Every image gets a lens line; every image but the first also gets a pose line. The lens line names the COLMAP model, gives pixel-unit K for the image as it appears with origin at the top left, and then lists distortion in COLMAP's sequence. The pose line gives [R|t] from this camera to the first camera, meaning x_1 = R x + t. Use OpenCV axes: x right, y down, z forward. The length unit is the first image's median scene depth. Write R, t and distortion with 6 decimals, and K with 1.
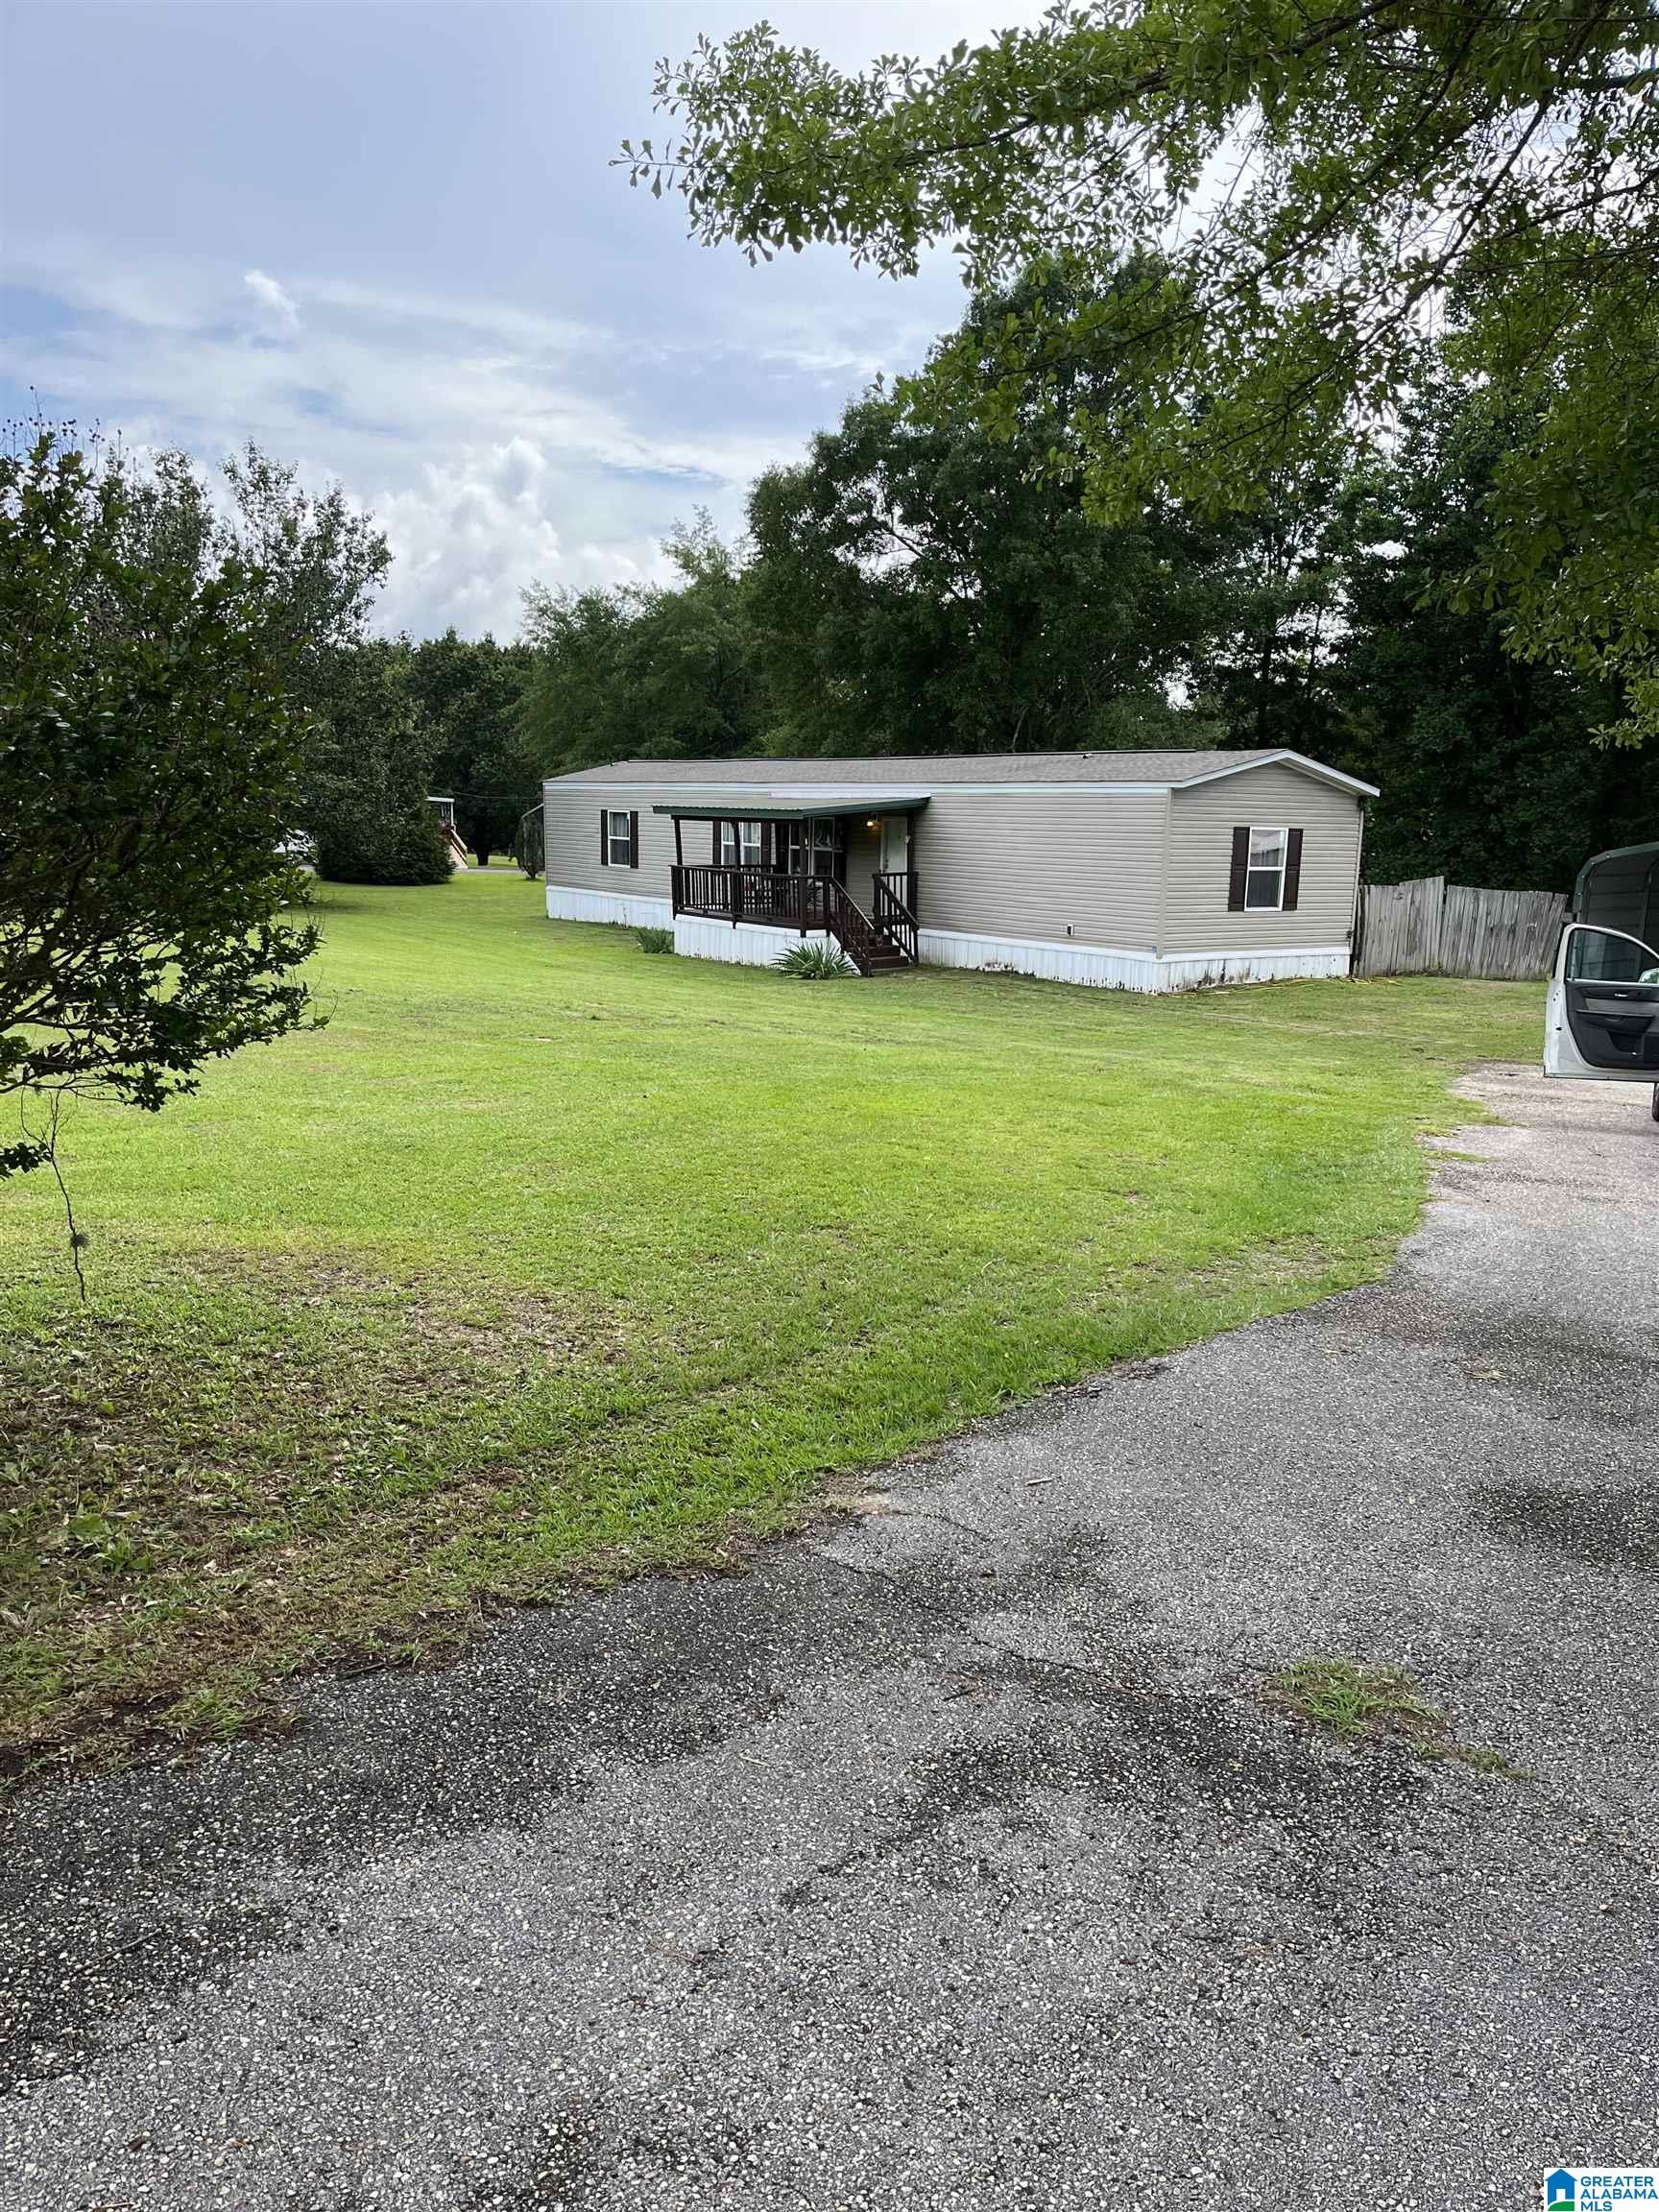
lens RADIAL K [[1667.7, 0, 829.5], [0, 1667.7, 1106.0], [0, 0, 1]] dist [0.025309, 0.000897]
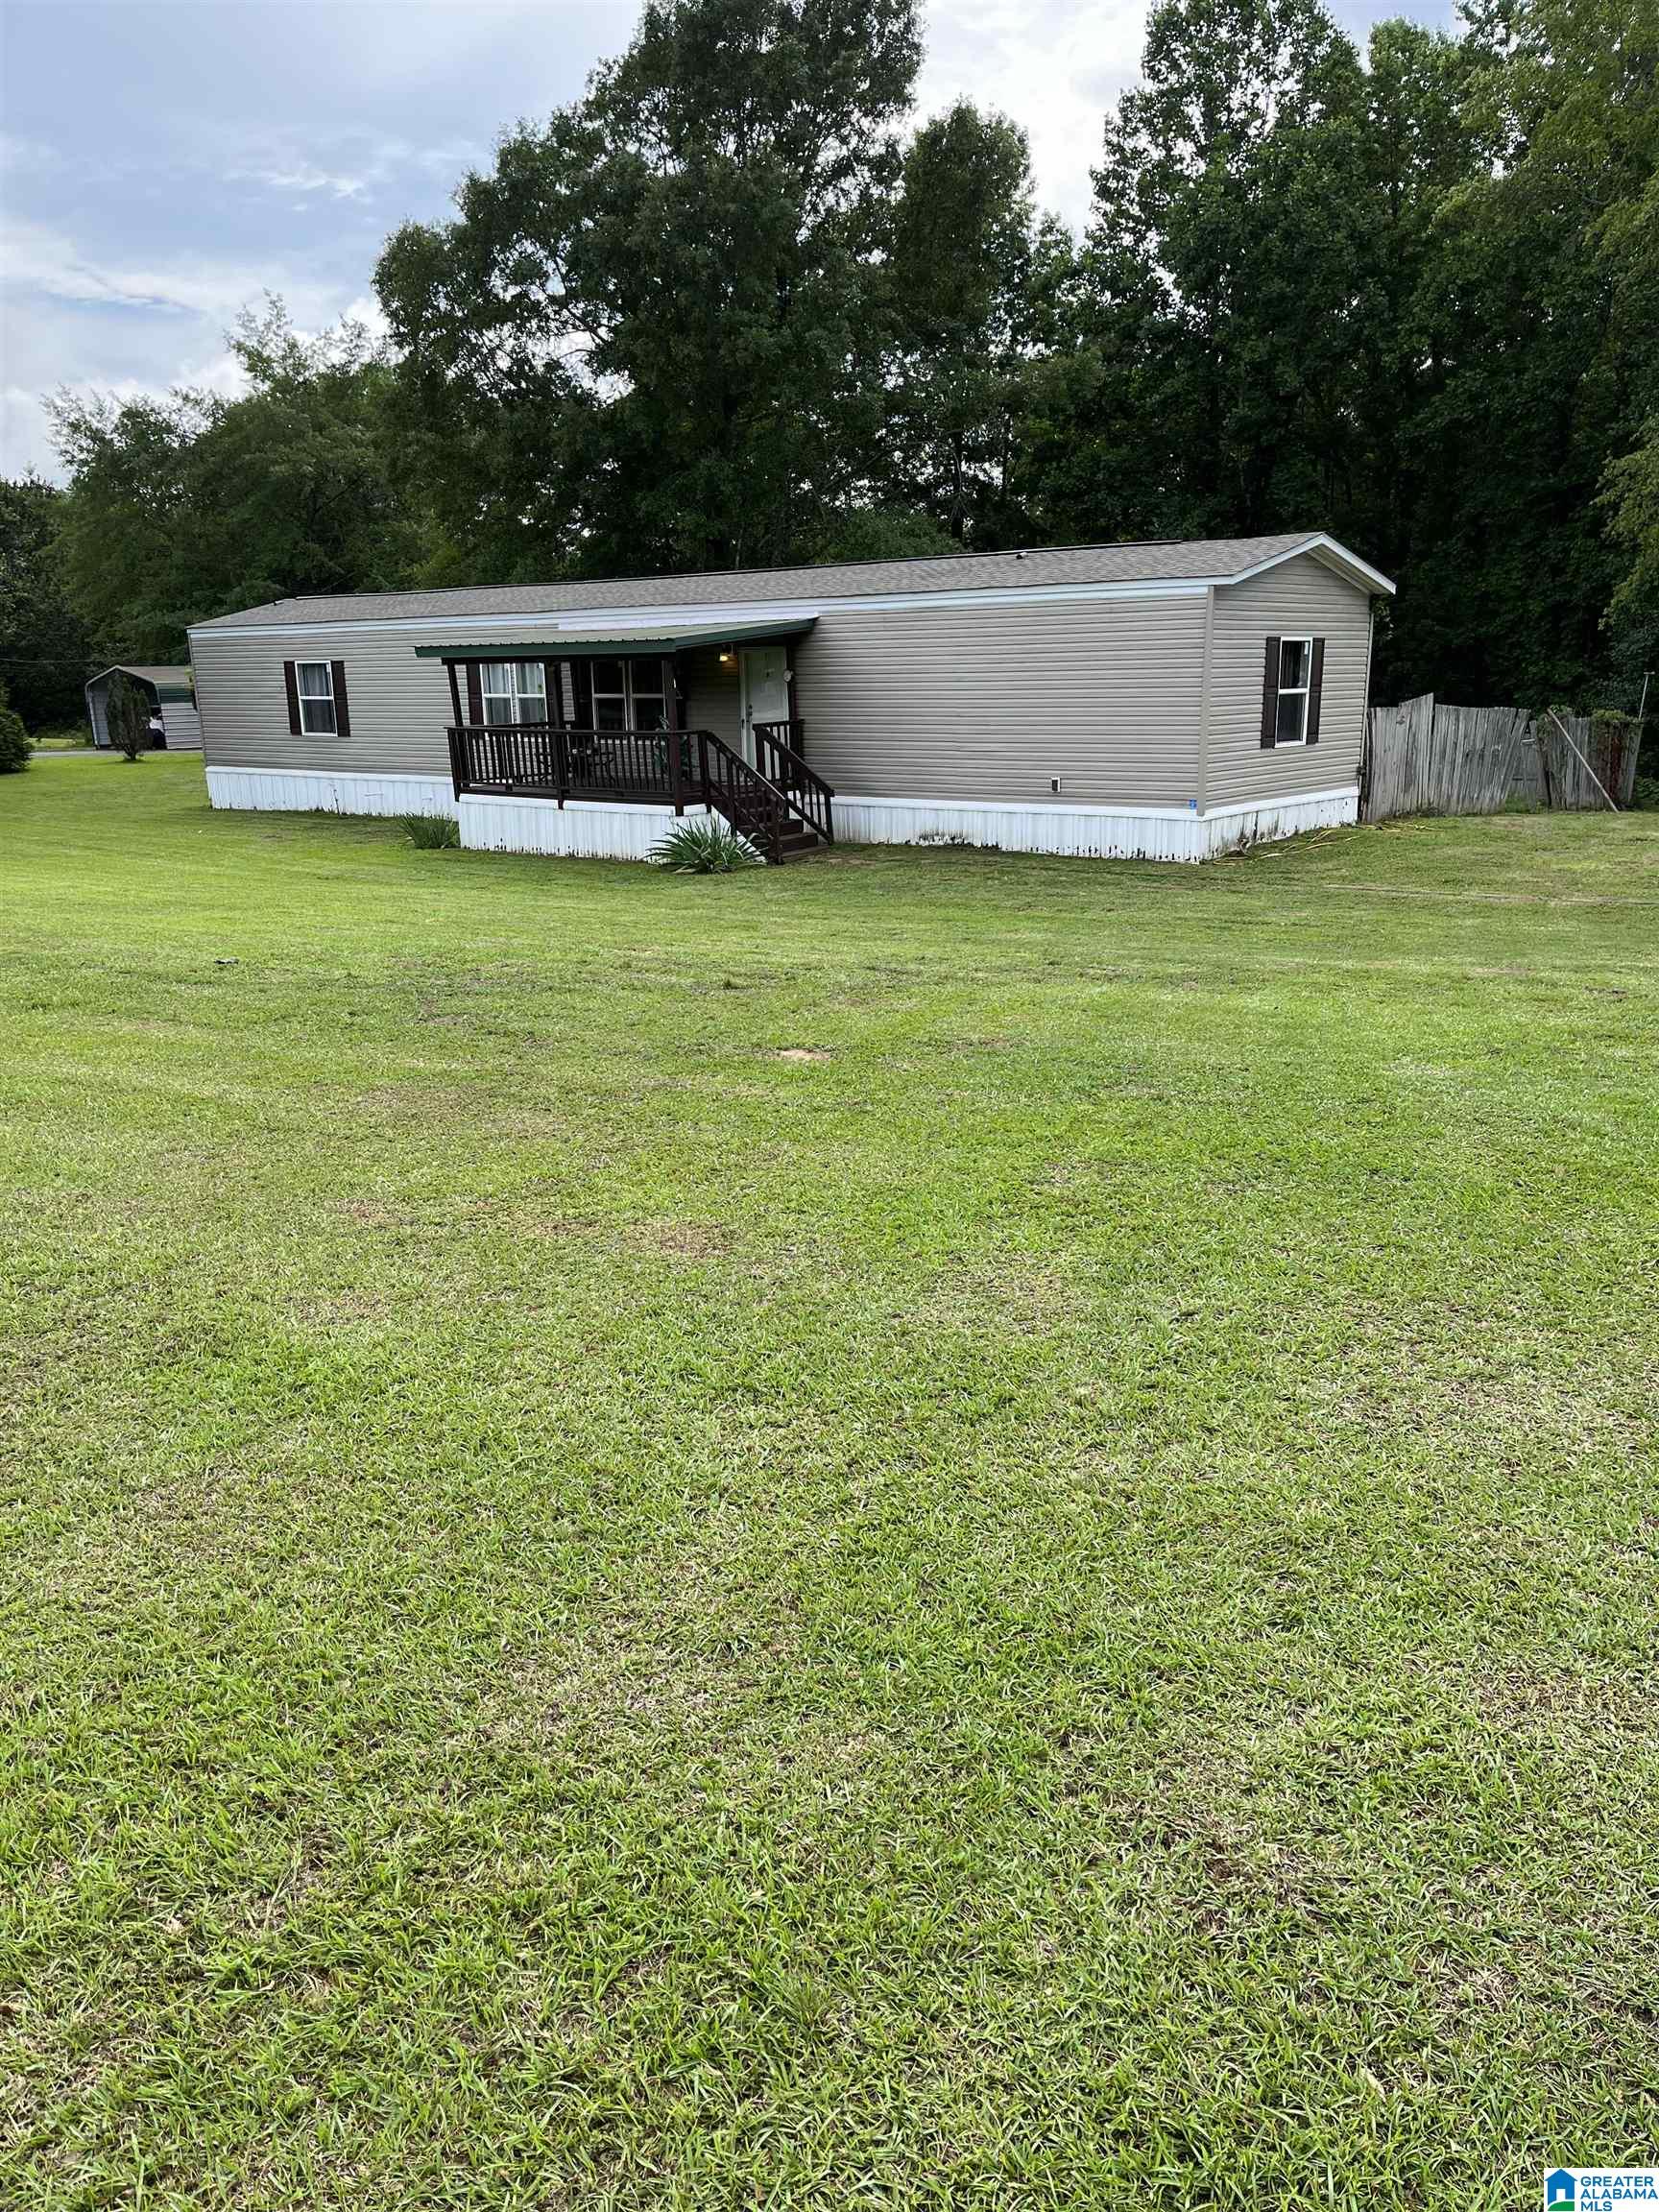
lens RADIAL K [[1720.9, 0, 829.5], [0, 1720.9, 1106.0], [0, 0, 1]] dist [0.009523, 0.002111]
pose [[0.966770, -0.101915, 0.234456, -0.134950], [0.083414, 0.992662, 0.087544, -0.032847], [-0.241657, -0.065078, 0.968177, 0.224764]]
